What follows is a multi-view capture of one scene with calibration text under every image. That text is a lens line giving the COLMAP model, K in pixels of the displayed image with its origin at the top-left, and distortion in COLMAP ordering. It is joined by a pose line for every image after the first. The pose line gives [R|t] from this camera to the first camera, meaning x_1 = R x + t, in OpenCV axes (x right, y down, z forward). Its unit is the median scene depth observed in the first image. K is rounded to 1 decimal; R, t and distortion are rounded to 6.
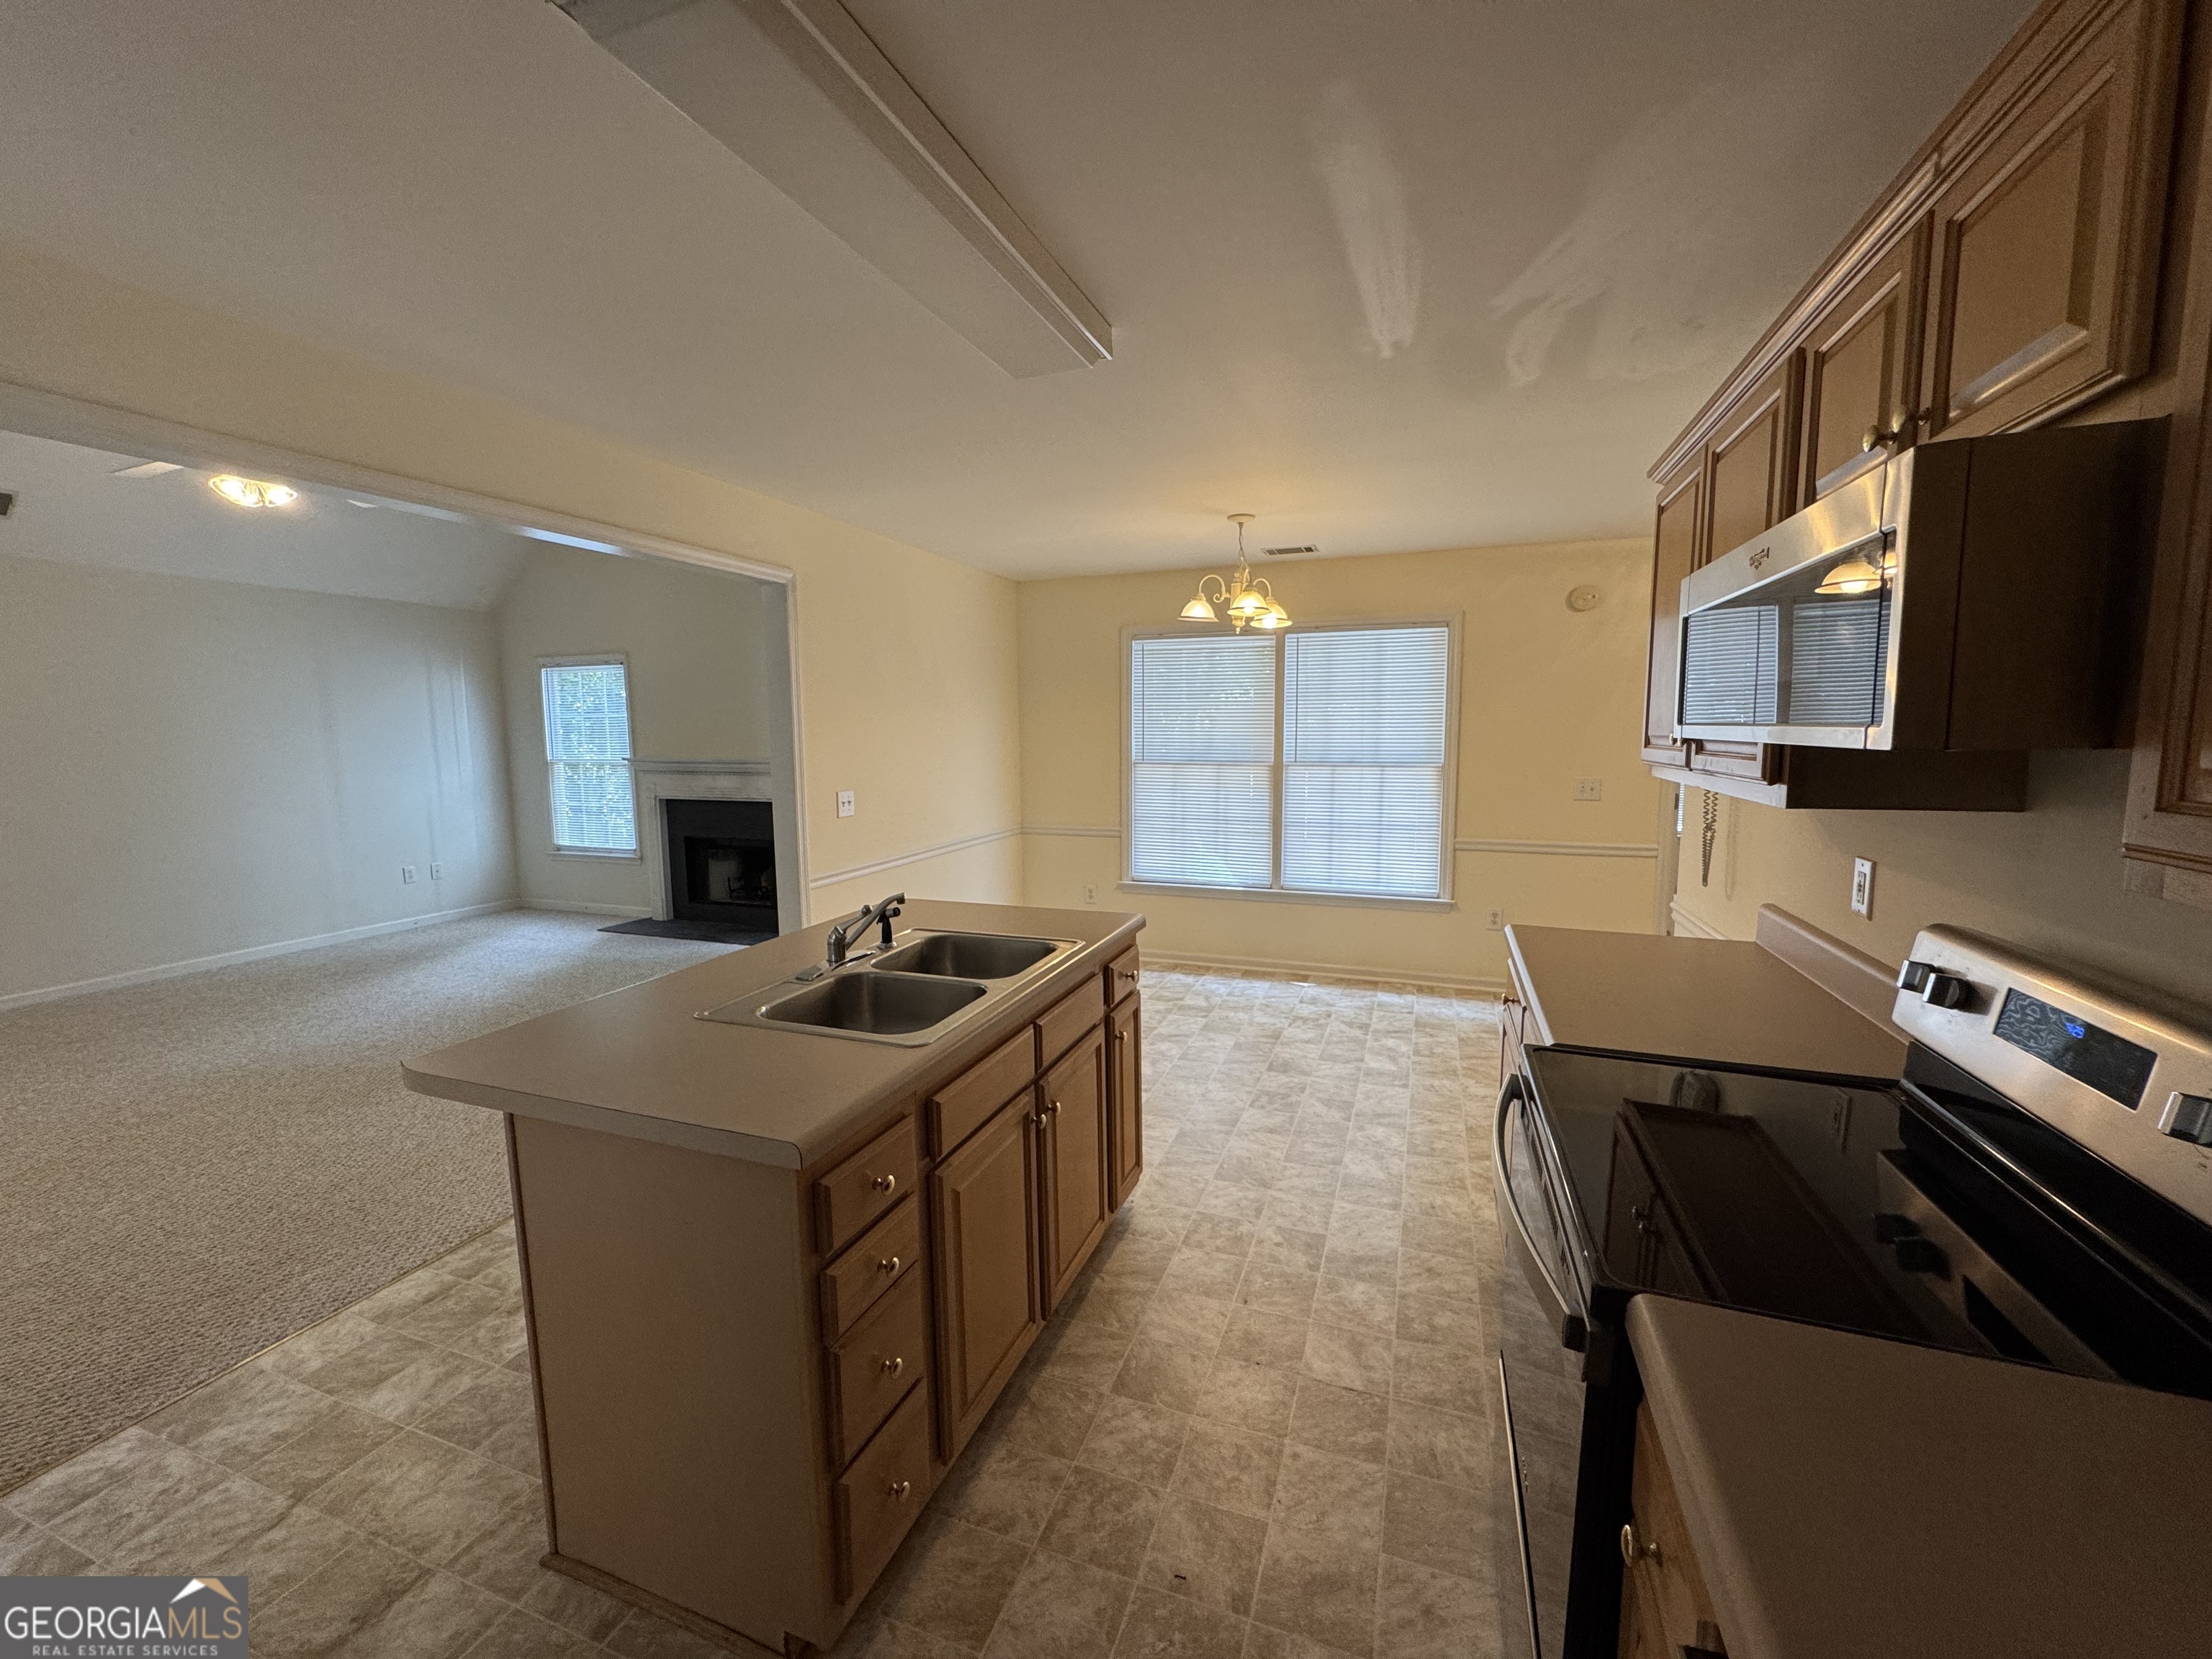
lens RADIAL K [[891.5, 0, 1106.0], [0, 891.5, 829.5], [0, 0, 1]] dist [-0.001835, -0.000350]
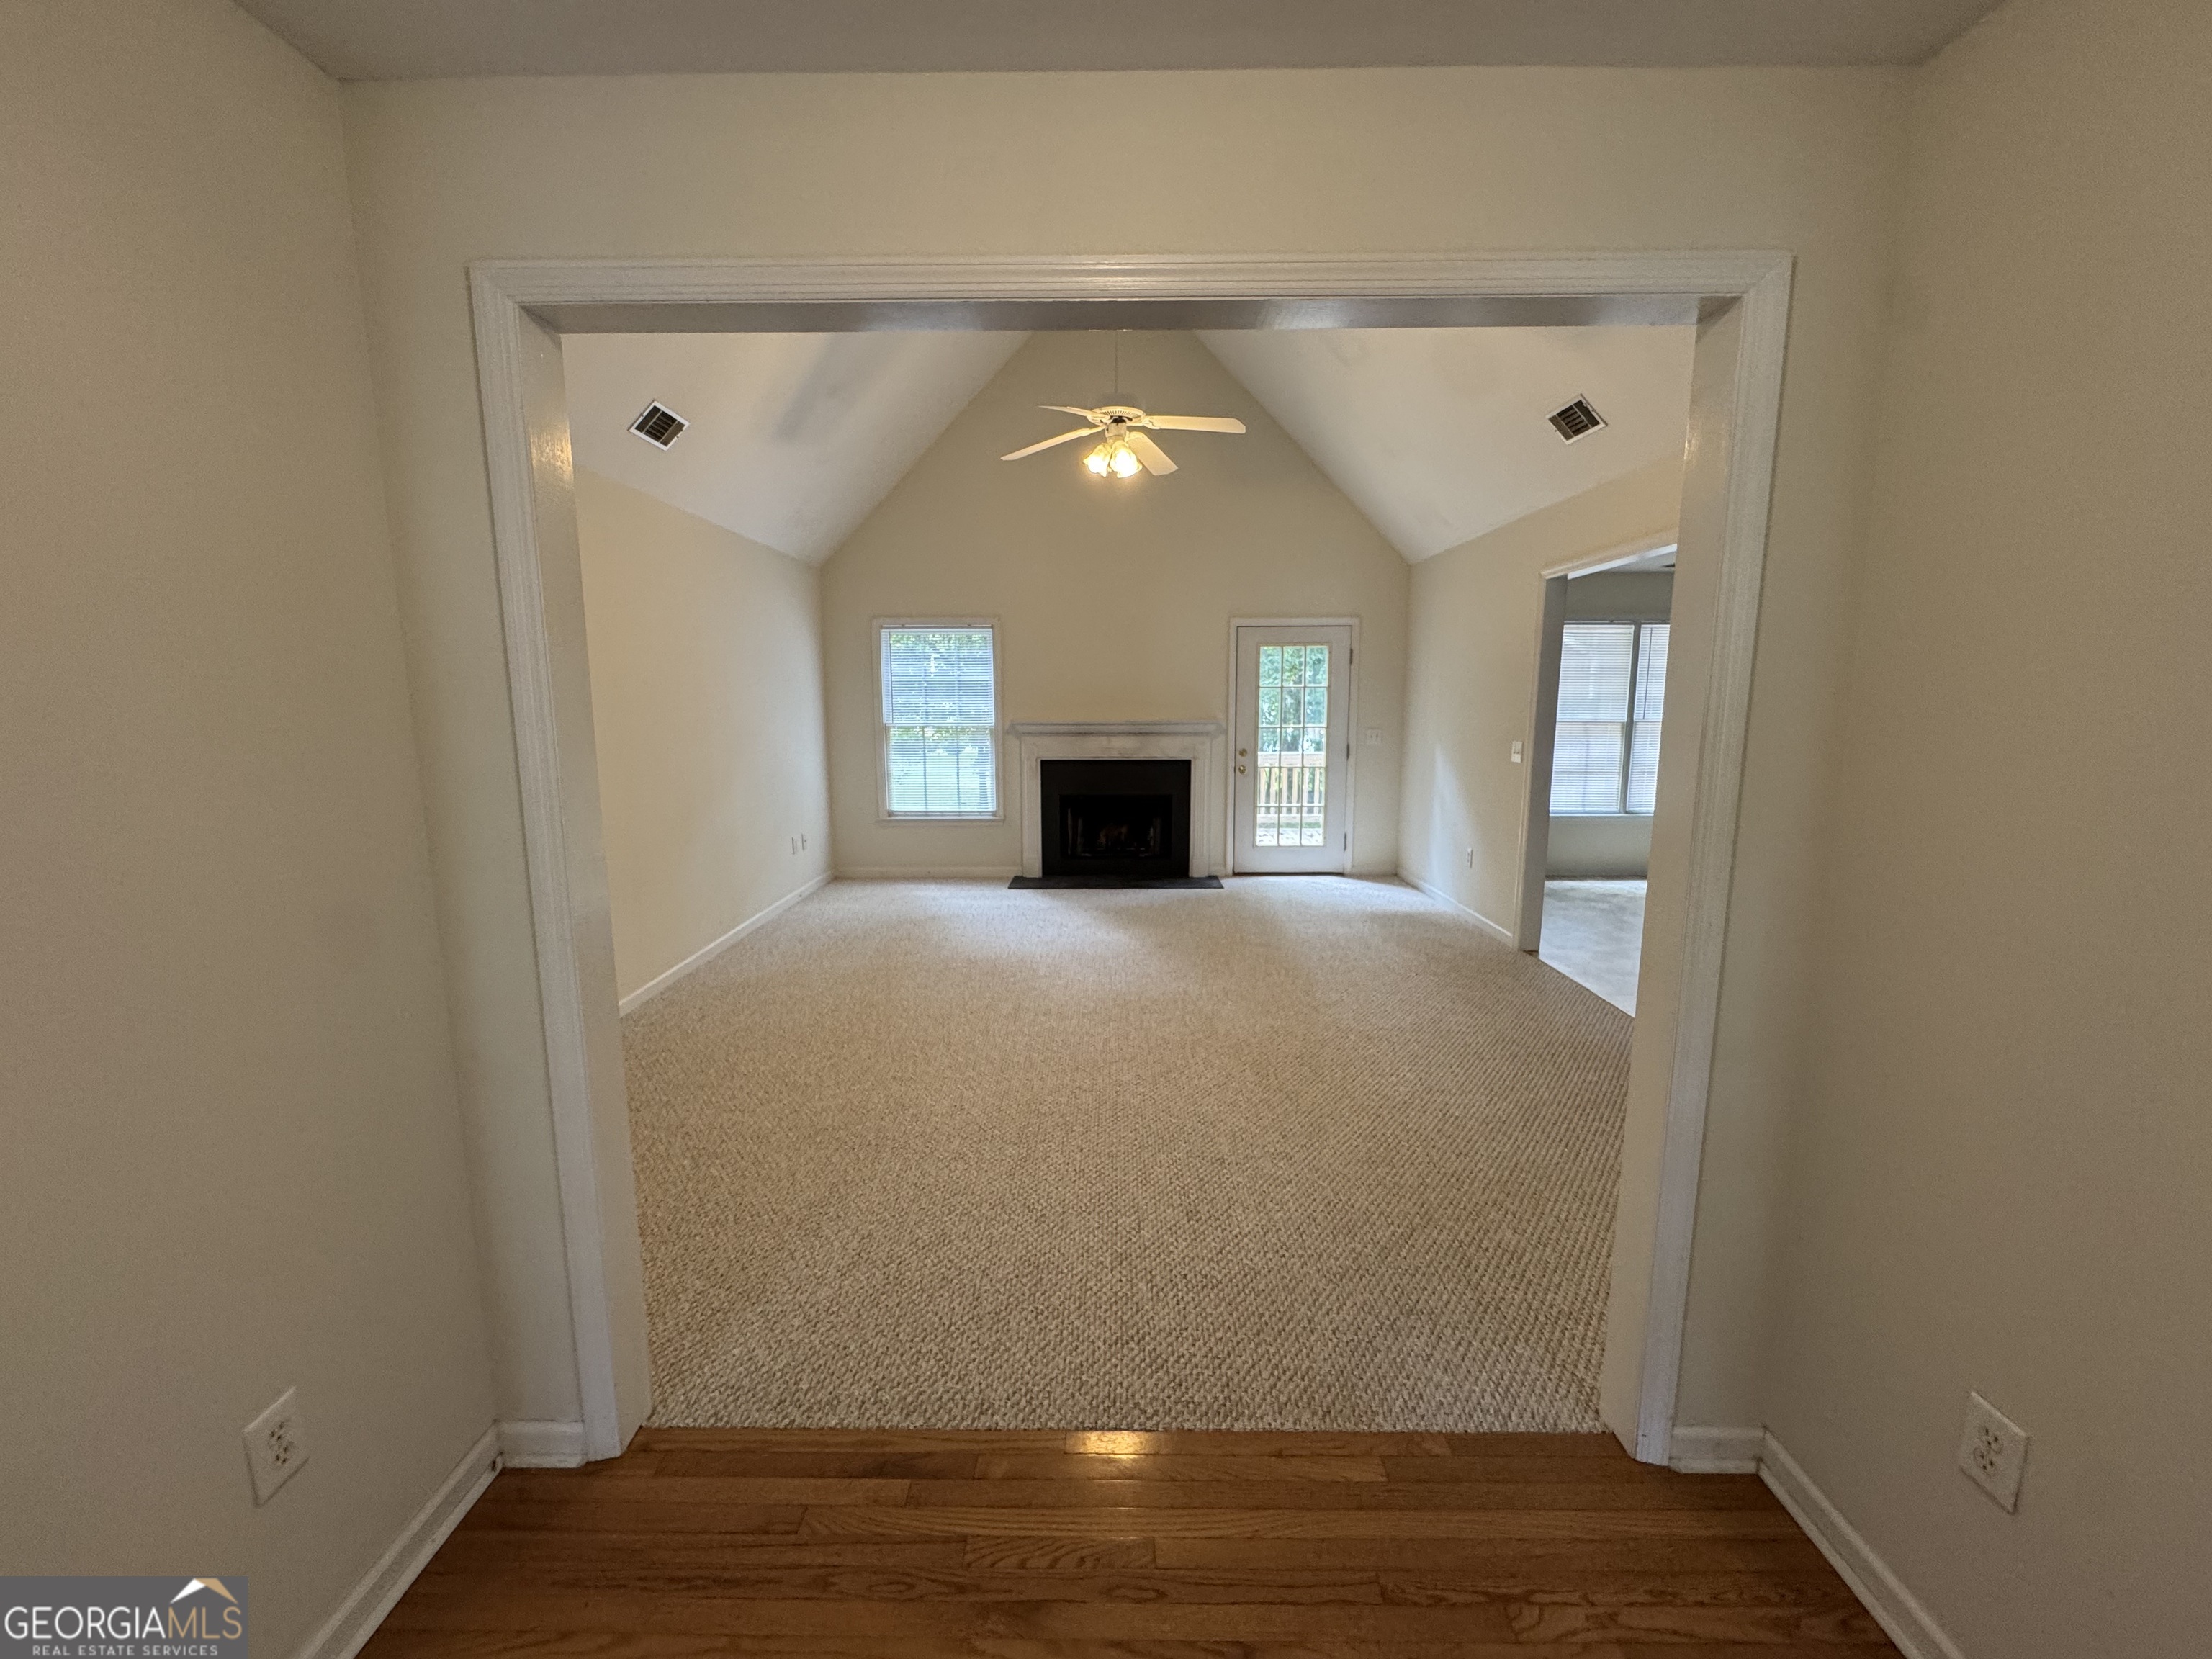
lens RADIAL K [[882.2, 0, 1106.7], [0, 882.2, 831.9], [0, 0, 1]] dist [-0.000585, 0.000334]
pose [[0.935613, -0.043521, 0.350333, -0.786071], [0.032193, 0.998755, 0.038095, 0.012586], [-0.351555, -0.024364, 0.935850, 0.008803]]
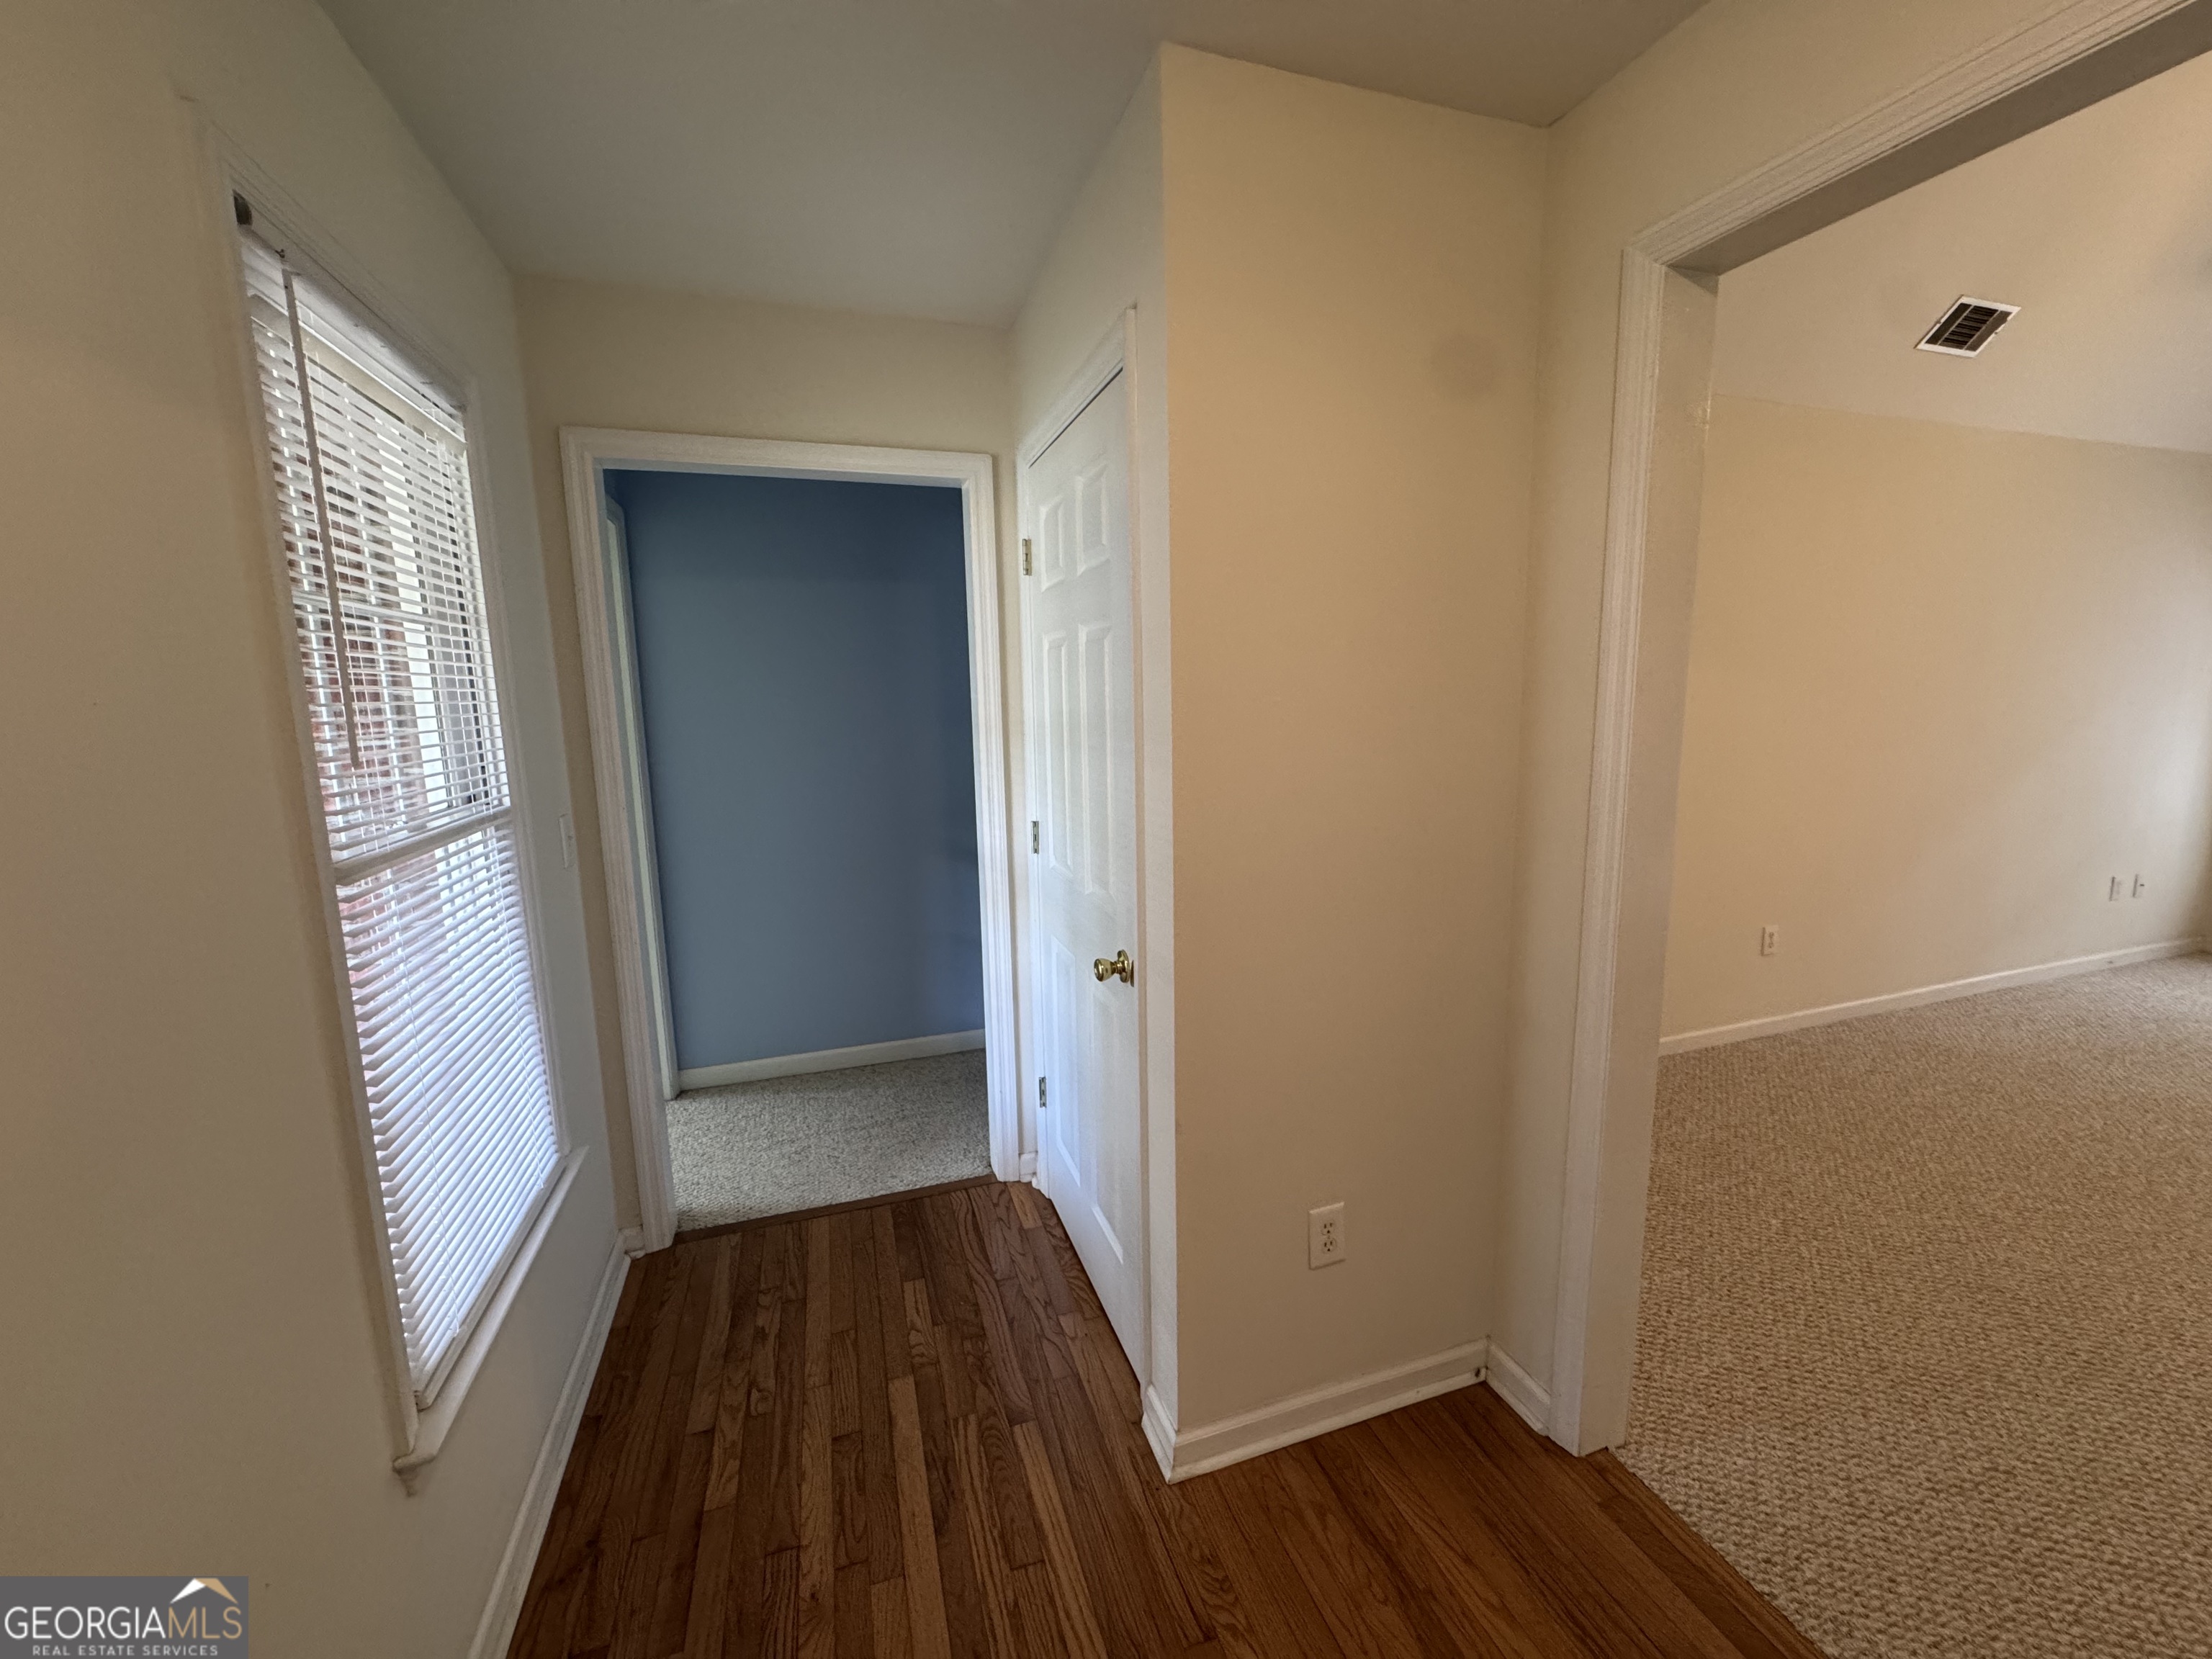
lens RADIAL K [[882.8, 0, 1106.0], [0, 882.8, 829.5], [0, 0, 1]] dist [-0.001801, 0.000282]
pose [[0.640416, 0.122872, -0.758136, -0.754909], [-0.081822, 0.992417, 0.091725, 0.010312], [0.763658, 0.003290, 0.645613, 0.029633]]
